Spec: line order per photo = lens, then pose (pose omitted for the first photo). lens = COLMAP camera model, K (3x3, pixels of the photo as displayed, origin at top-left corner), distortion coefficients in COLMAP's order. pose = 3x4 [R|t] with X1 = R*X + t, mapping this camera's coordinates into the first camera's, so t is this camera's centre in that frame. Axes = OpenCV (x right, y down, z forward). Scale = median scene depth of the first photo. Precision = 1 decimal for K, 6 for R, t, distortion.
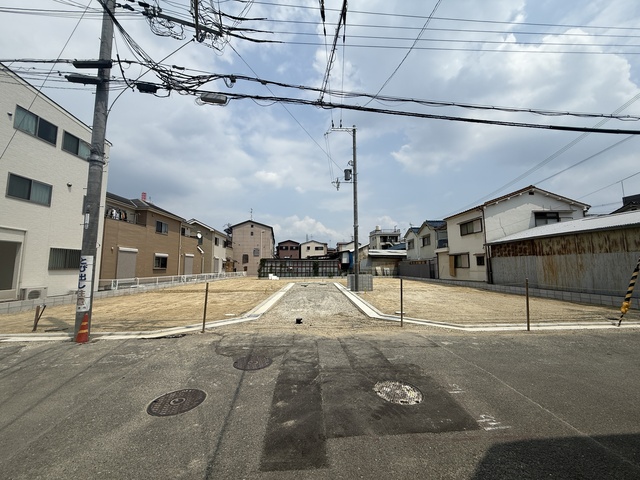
lens RADIAL K [[254.1, 0, 319.3], [0, 254.1, 238.5], [0, 0, 1]] dist [0.000013, -0.000044]
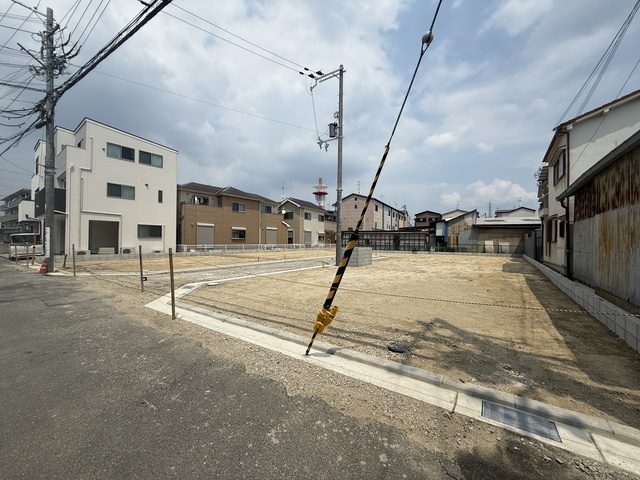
lens RADIAL K [[254.1, 0, 319.3], [0, 254.1, 238.5], [0, 0, 1]] dist [0.000013, -0.000044]
pose [[0.789493, 0.008417, -0.613701, 0.496943], [0.054530, 0.994990, 0.083797, 0.029342], [0.611332, -0.099622, 0.785079, 0.223492]]
